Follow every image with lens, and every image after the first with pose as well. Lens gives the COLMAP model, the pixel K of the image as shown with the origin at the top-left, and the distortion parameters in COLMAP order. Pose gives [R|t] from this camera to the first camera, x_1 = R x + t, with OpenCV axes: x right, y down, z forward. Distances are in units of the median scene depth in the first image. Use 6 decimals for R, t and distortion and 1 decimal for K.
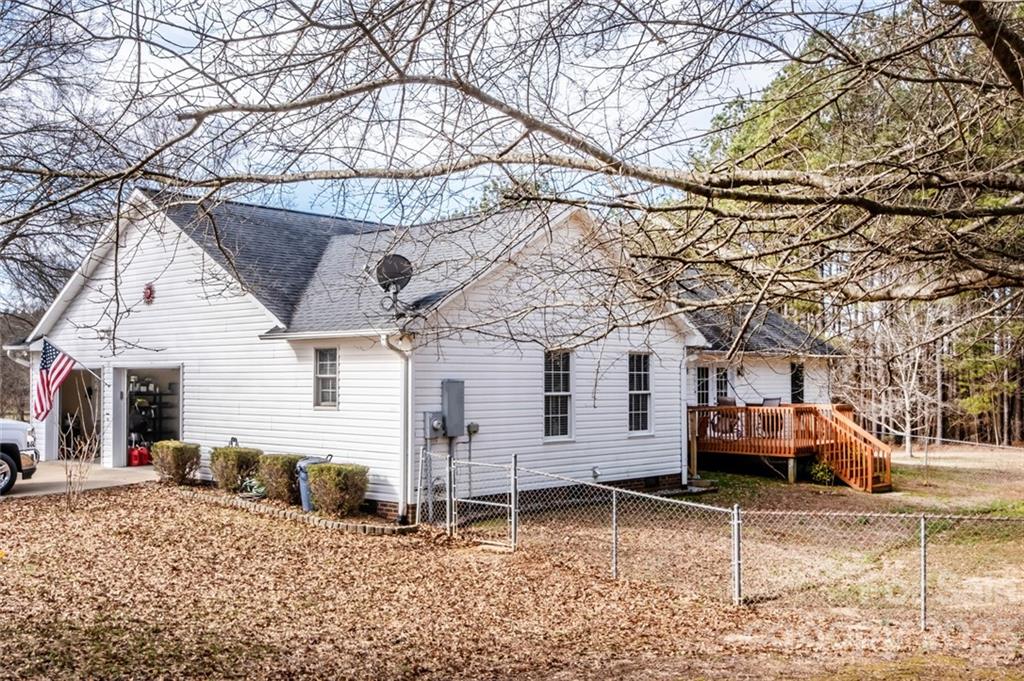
lens RADIAL K [[1047.8, 0, 512.0], [0, 1047.8, 340.5], [0, 0, 1]] dist [0.002446, 0.001750]
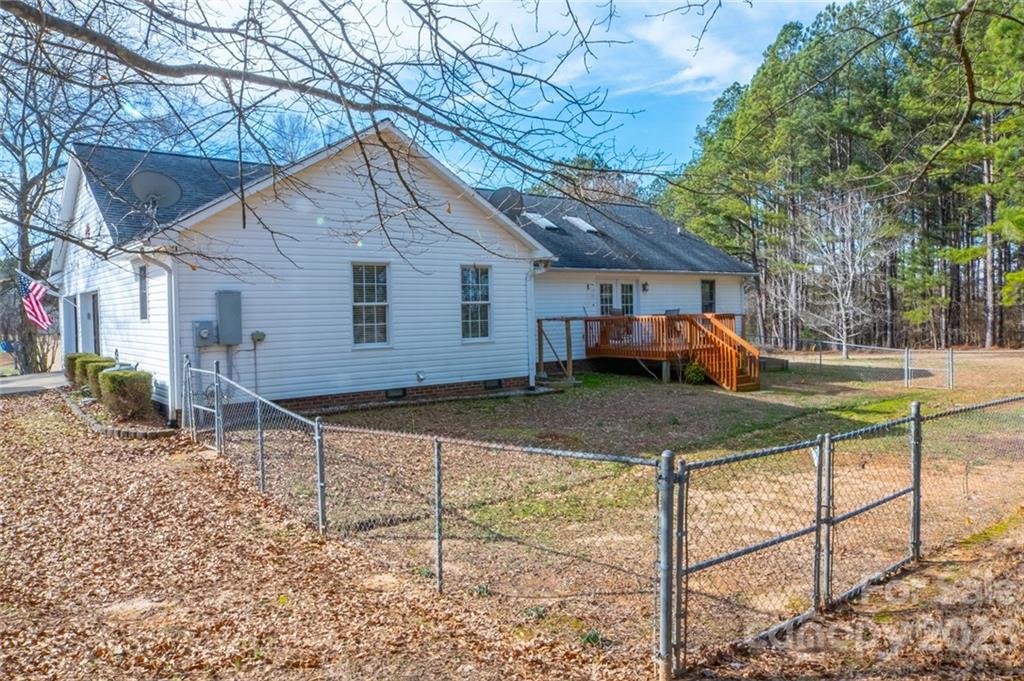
lens RADIAL K [[693.5, 0, 512.0], [0, 693.5, 340.5], [0, 0, 1]] dist [-0.021682, -0.001910]
pose [[0.986057, -0.012551, -0.165933, 0.281194], [0.026183, 0.996433, 0.080222, 0.032503], [0.164334, -0.083448, 0.982869, 0.301356]]
